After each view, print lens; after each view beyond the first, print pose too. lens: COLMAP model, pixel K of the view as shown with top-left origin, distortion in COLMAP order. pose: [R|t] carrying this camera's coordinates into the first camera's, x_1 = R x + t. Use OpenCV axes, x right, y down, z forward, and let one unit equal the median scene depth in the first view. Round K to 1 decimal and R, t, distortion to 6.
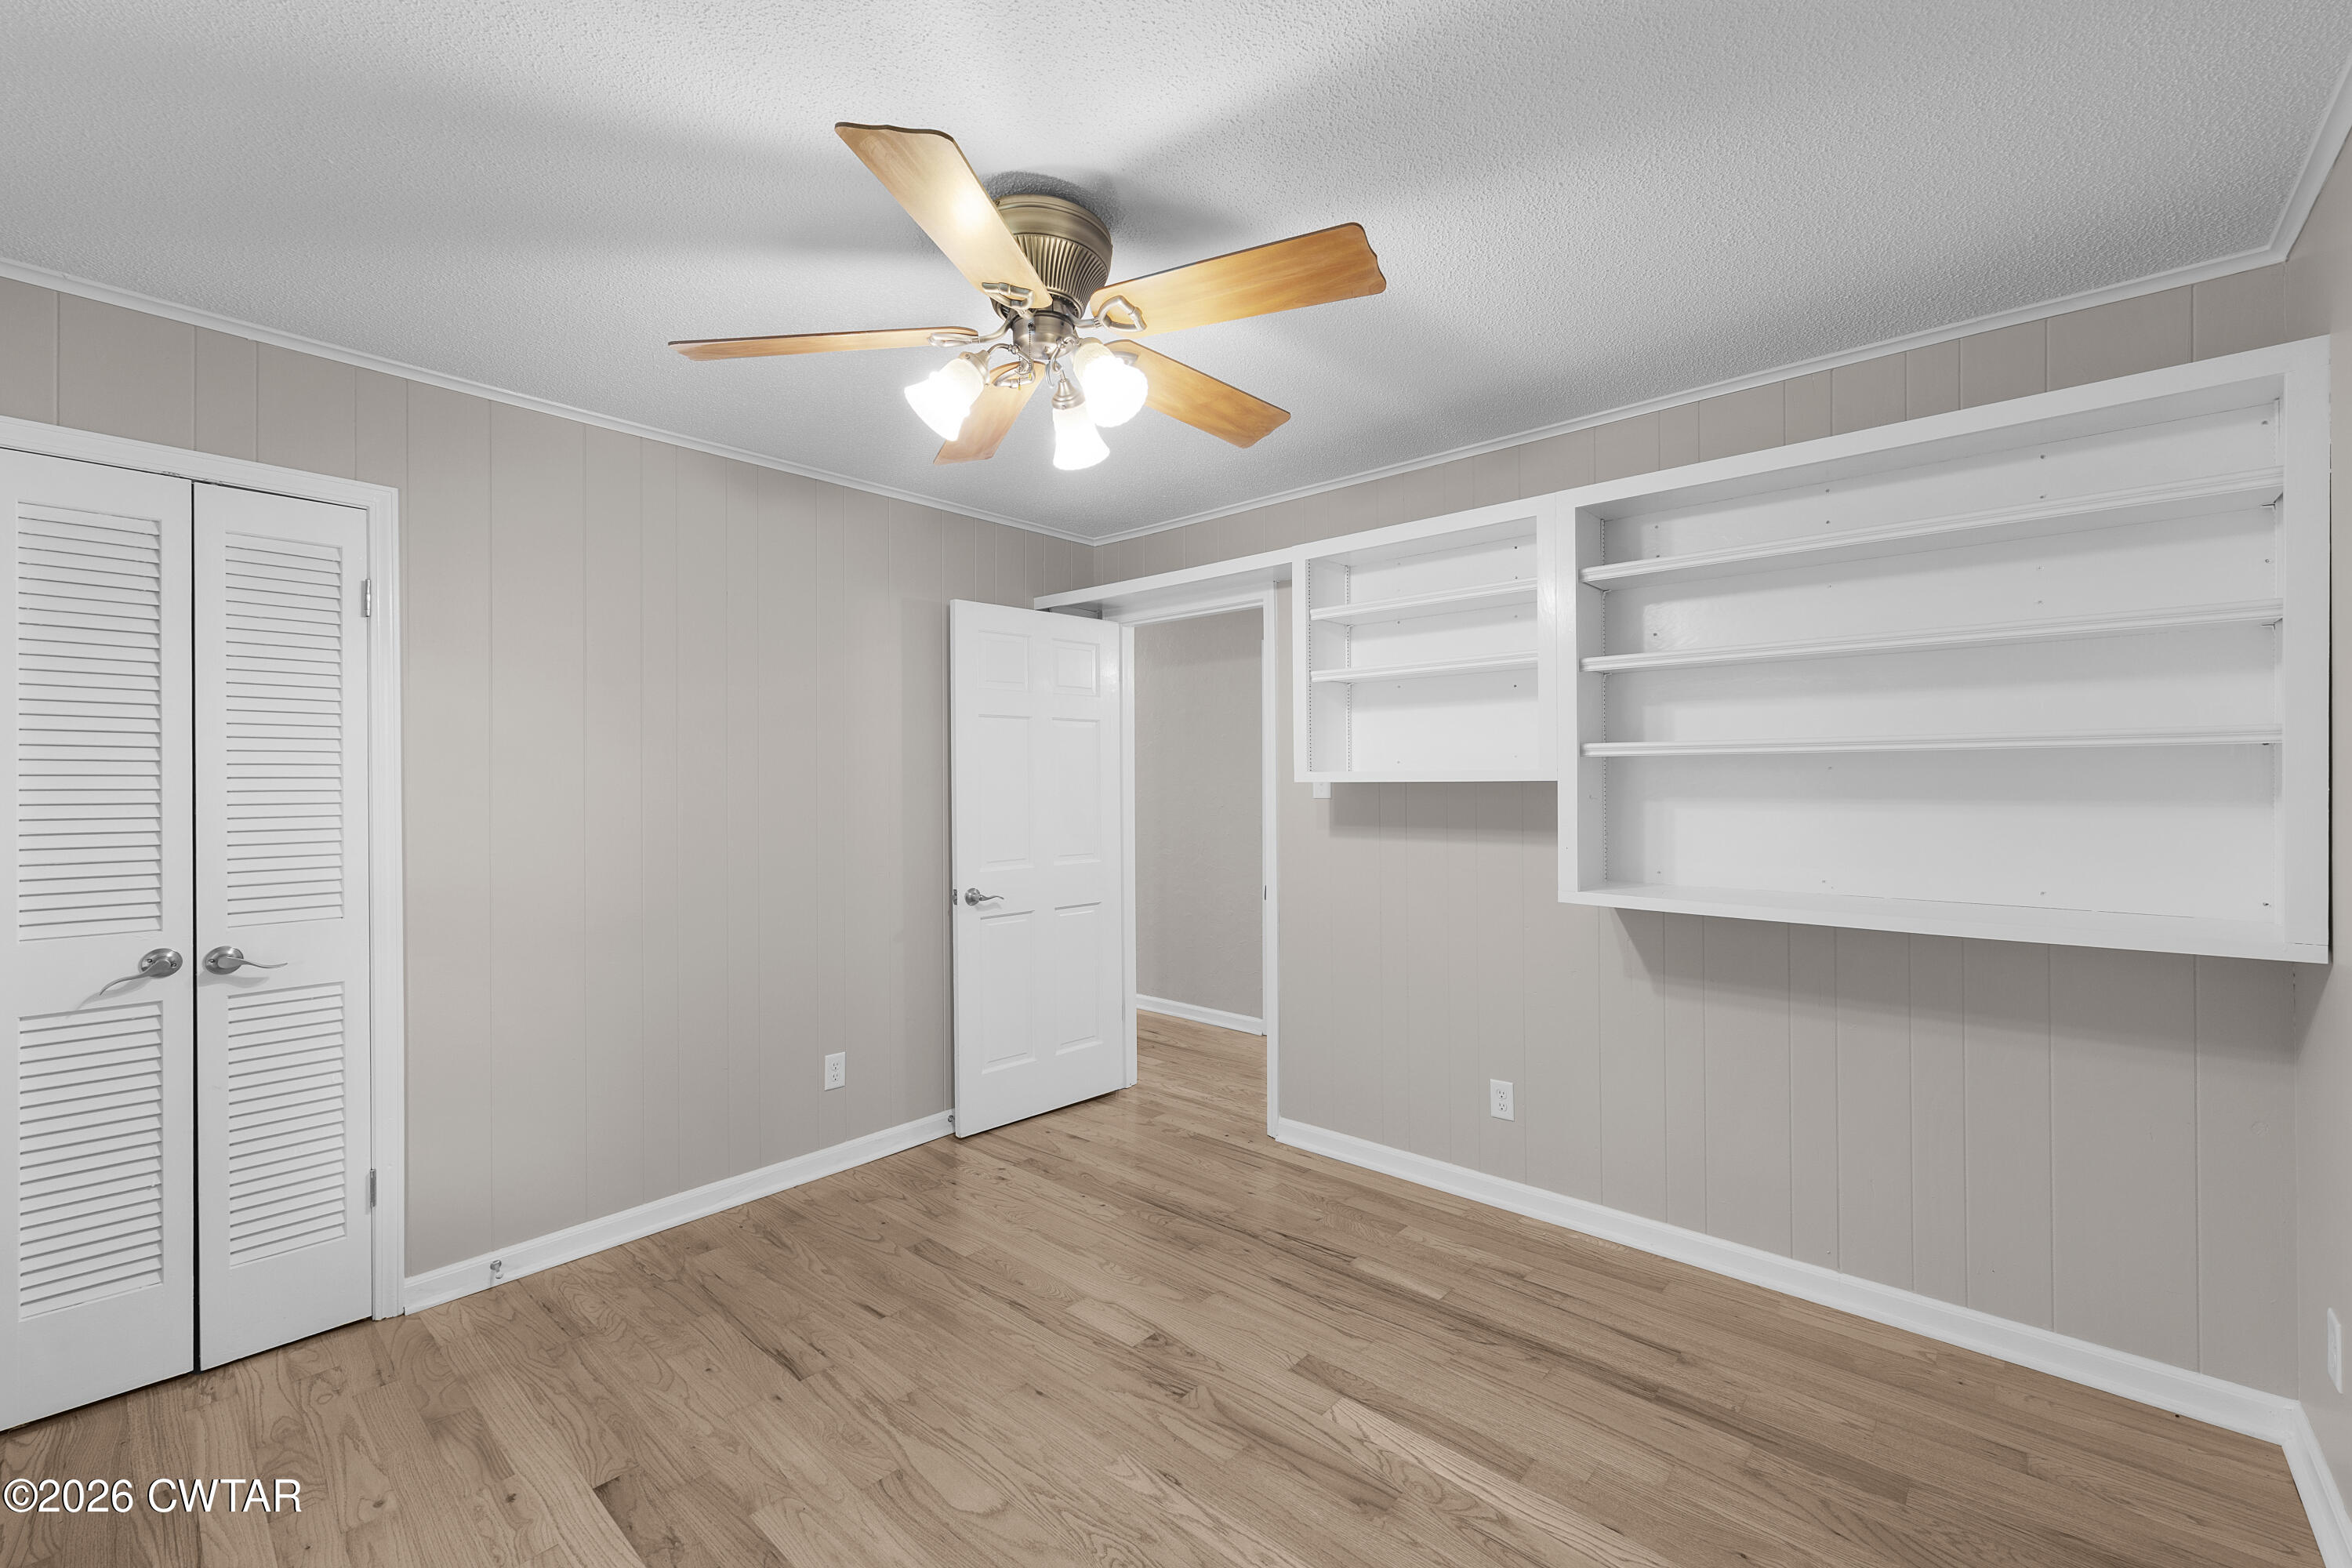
lens RADIAL K [[954.0, 0, 1188.4], [0, 954.0, 789.0], [0, 0, 1]] dist [0.000653, -0.000045]
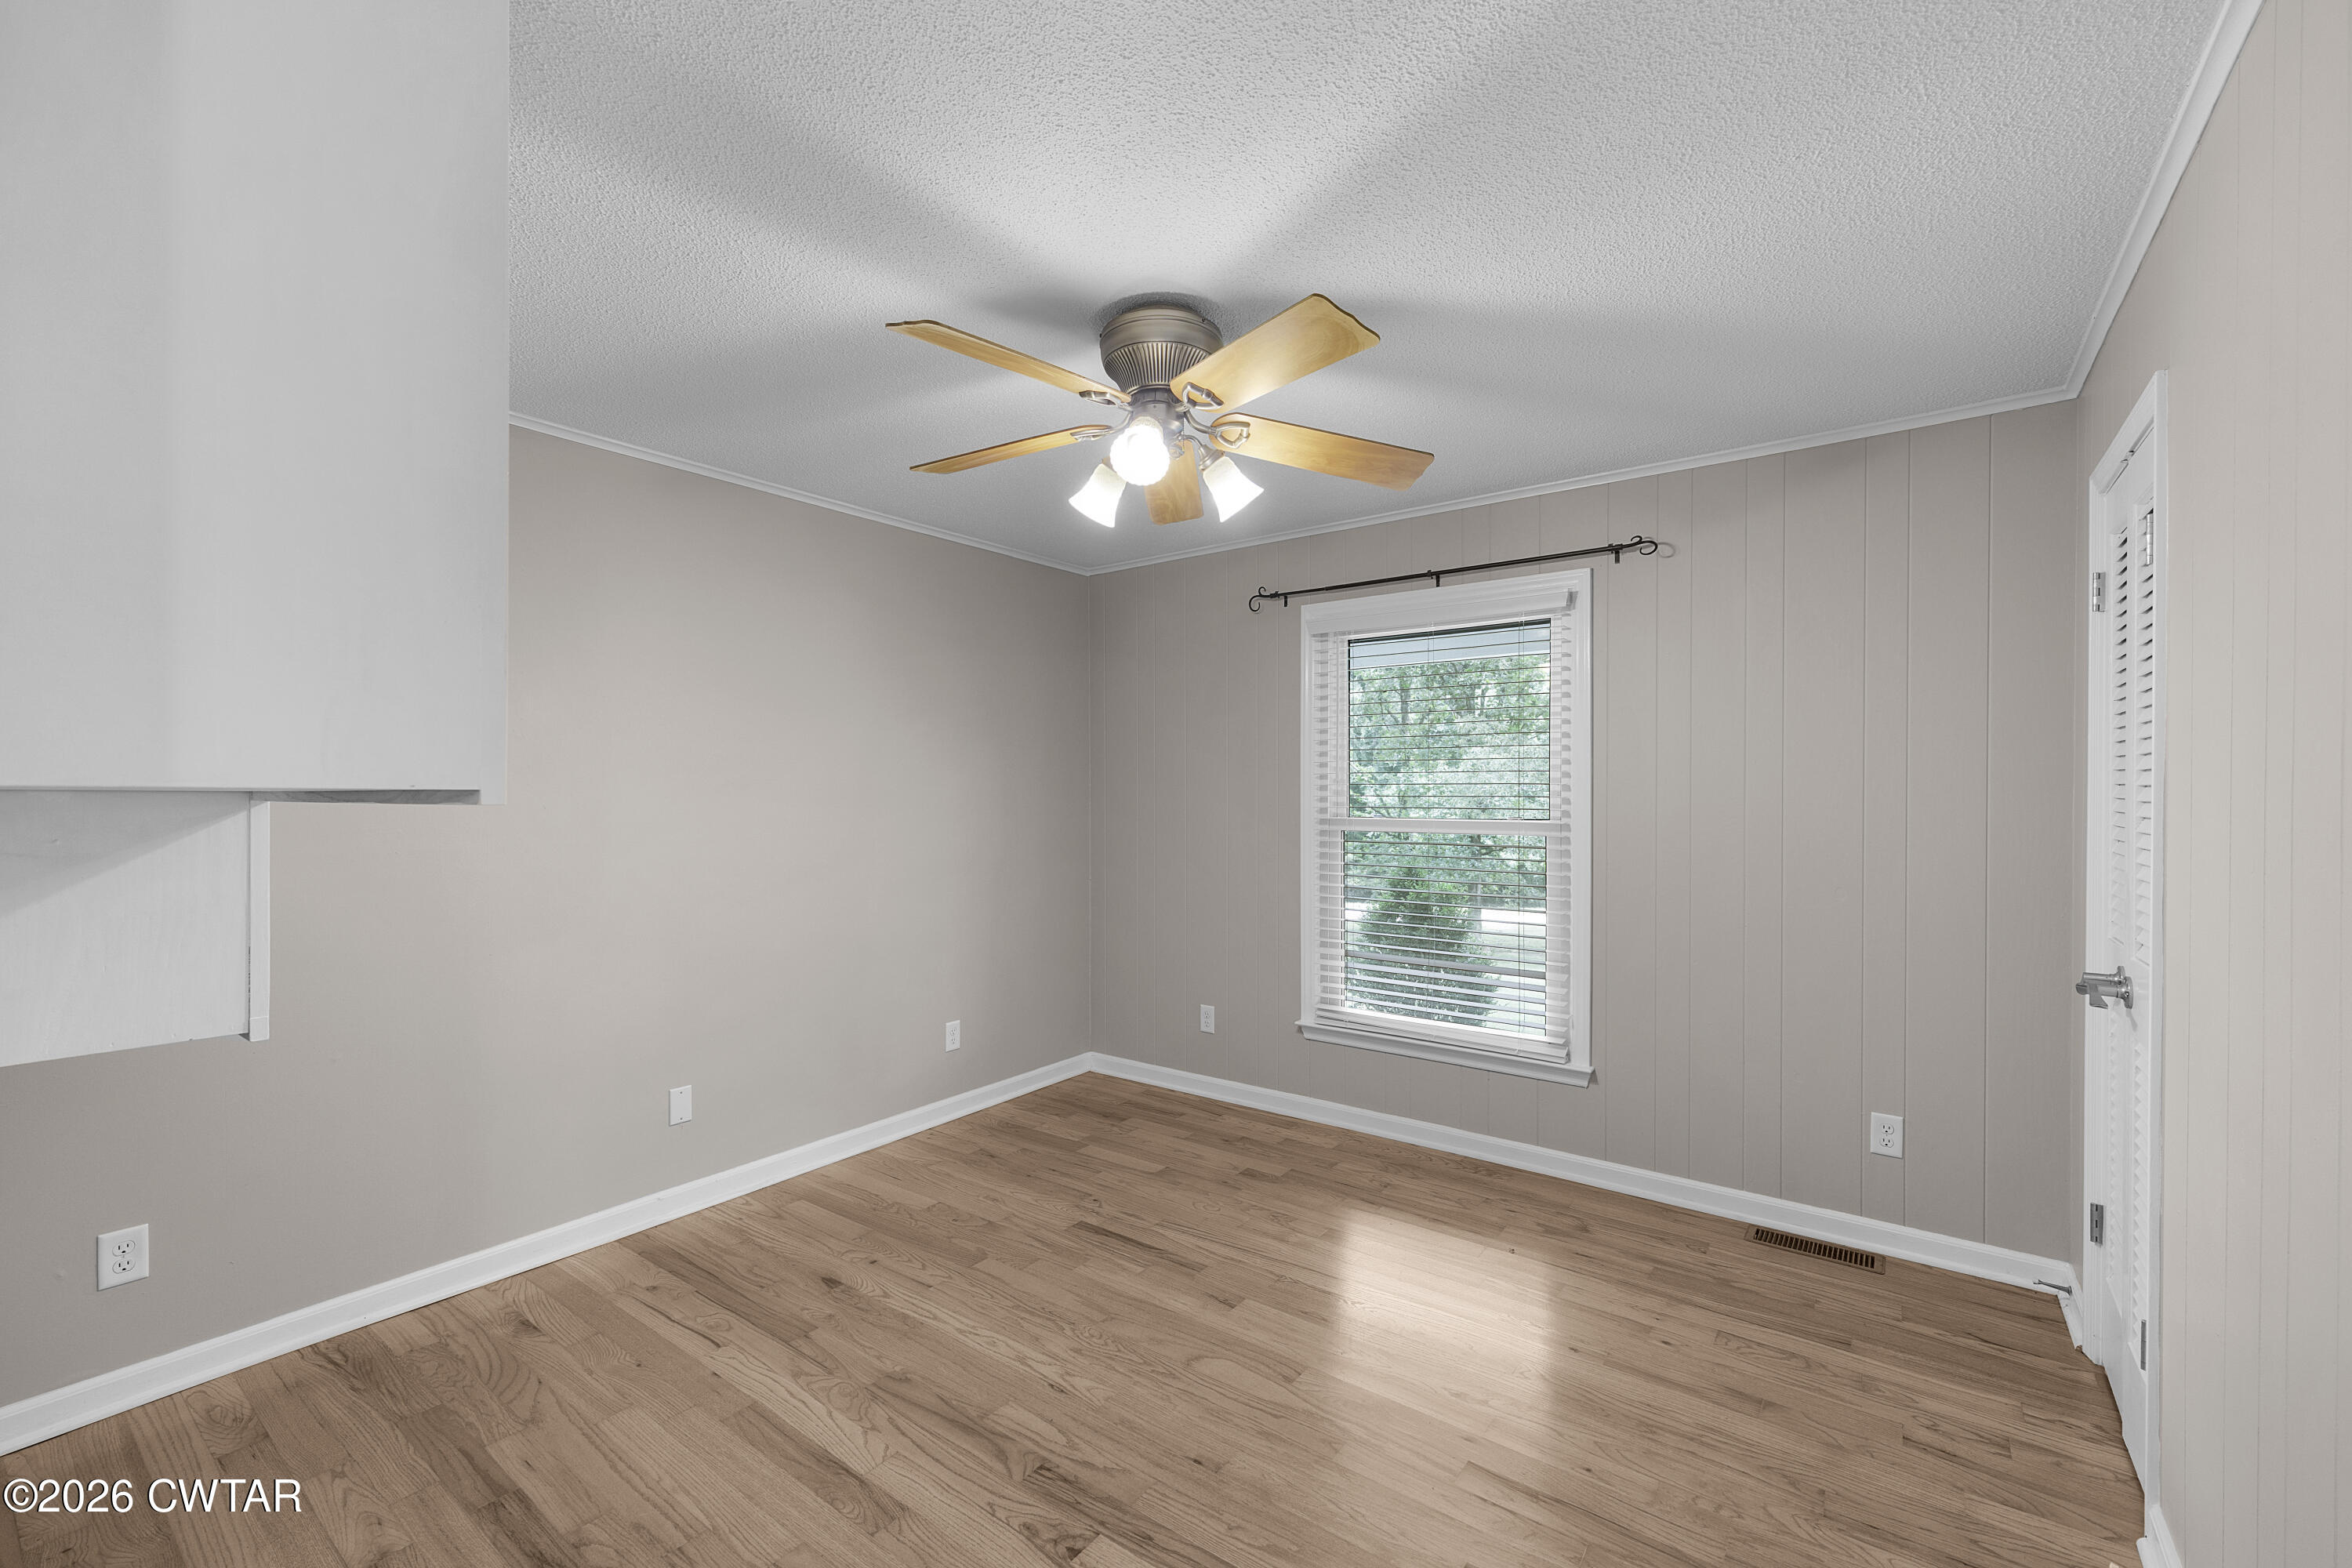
lens RADIAL K [[954.0, 0, 1188.4], [0, 954.0, 789.0], [0, 0, 1]] dist [0.000653, -0.000045]
pose [[-0.995977, 0.008727, -0.089184, -0.076184], [0.008016, 0.999933, 0.008328, -0.024882], [0.089251, 0.007580, -0.995980, 2.045204]]
